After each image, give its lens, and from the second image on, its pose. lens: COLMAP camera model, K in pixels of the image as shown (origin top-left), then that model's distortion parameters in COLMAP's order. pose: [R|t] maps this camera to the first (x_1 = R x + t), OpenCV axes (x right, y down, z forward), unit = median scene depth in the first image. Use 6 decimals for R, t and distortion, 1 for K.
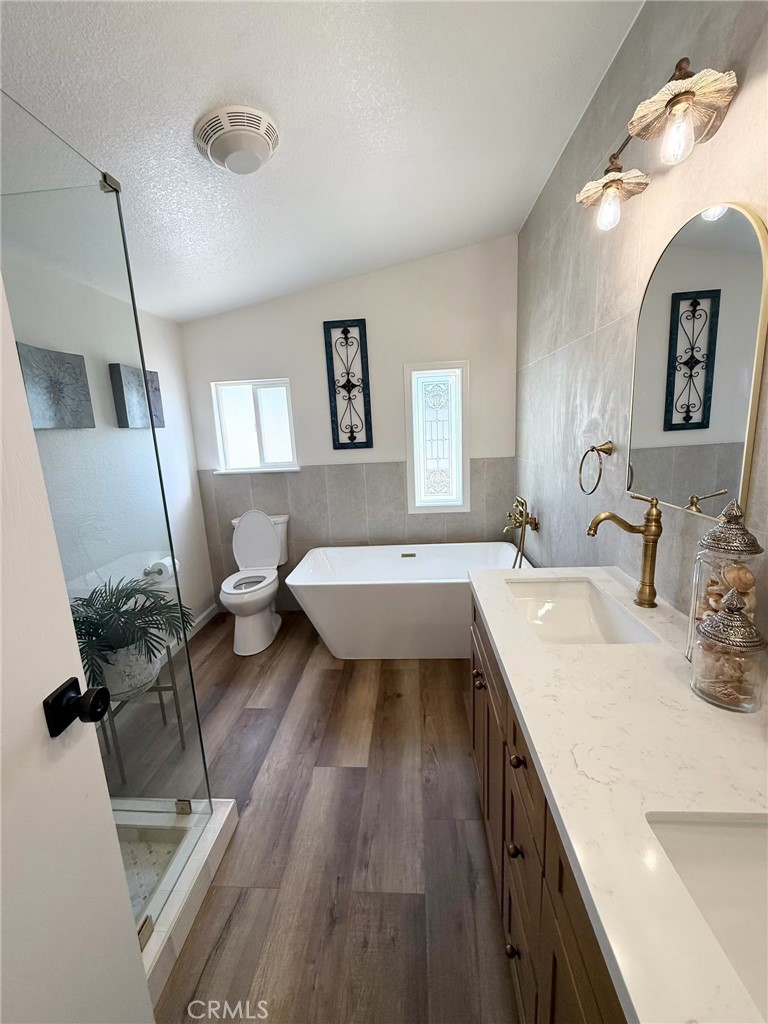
lens RADIAL K [[408.5, 0, 379.7], [0, 408.5, 506.3], [0, 0, 1]] dist [0.001833, 0.000102]
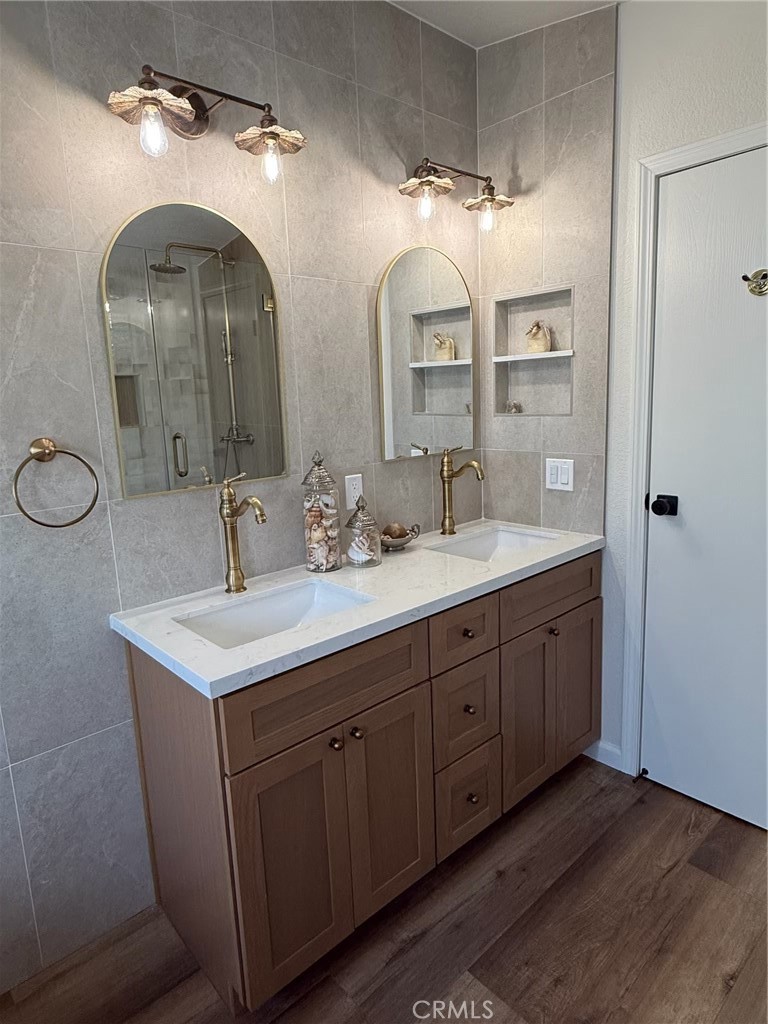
lens RADIAL K [[613.0, 0, 382.7], [0, 613.0, 508.0], [0, 0, 1]] dist [-0.002186, -0.000848]
pose [[-0.718840, -0.046584, 0.693613, -0.561254], [0.214763, 0.934065, 0.285307, -0.266101], [-0.661170, 0.354052, -0.661439, 1.595721]]
